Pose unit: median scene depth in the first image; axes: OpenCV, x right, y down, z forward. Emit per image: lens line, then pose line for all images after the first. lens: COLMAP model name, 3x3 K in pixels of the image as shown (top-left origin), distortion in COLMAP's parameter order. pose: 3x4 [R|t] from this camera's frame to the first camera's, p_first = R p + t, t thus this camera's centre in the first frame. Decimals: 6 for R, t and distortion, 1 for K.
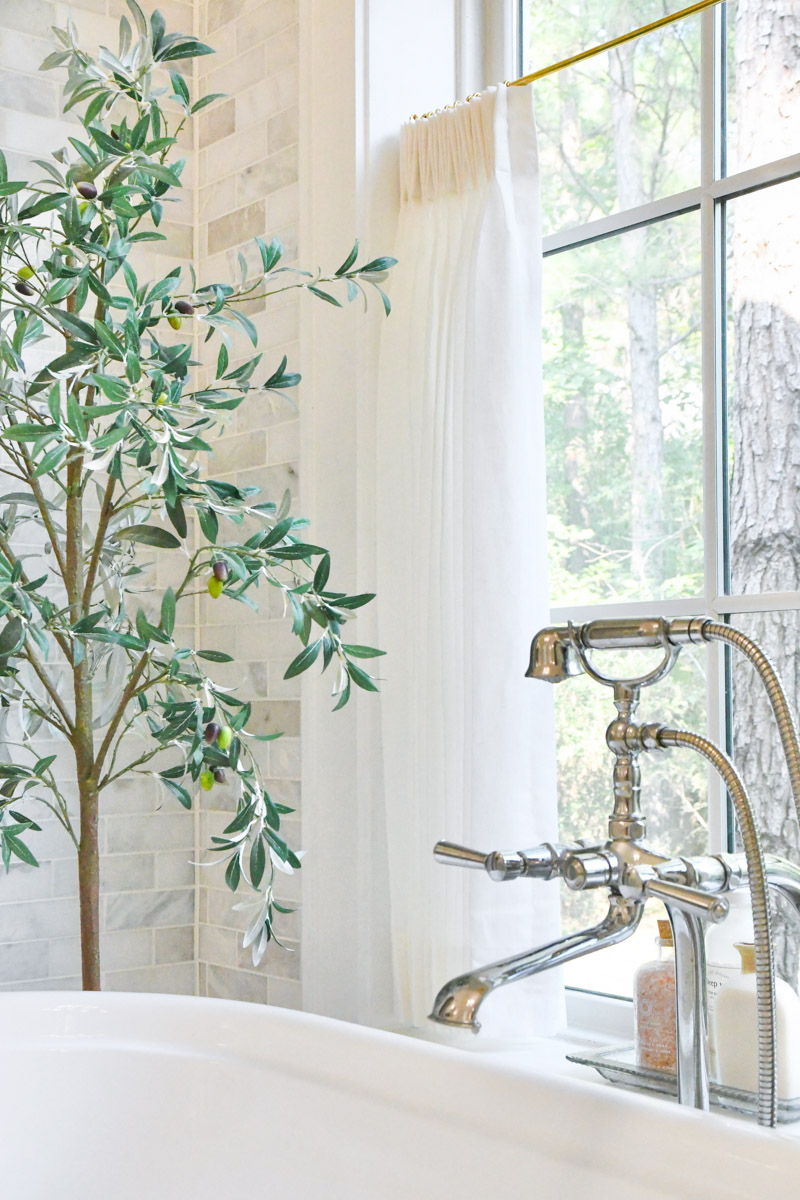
lens RADIAL K [[1843.8, 0, 400.0], [0, 1843.8, 600.0], [0, 0, 1]] dist [0.039552, 0.028751]
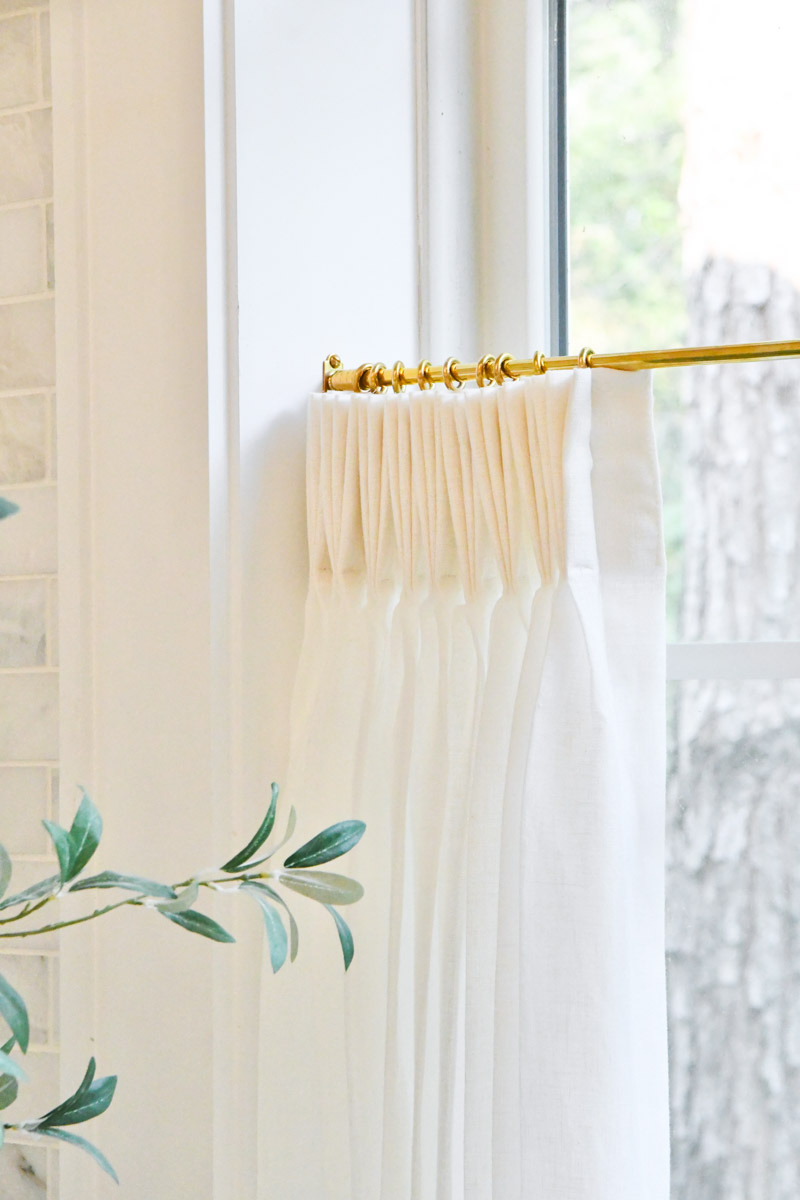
lens RADIAL K [[3474.9, 0, 400.0], [0, 3474.9, 600.0], [0, 0, 1]] dist [0.311836, 0.424057]
pose [[0.986291, -0.002953, 0.164988, -0.119793], [-0.004739, 0.998921, 0.046208, -0.261978], [-0.164946, -0.046357, 0.985213, 0.210690]]
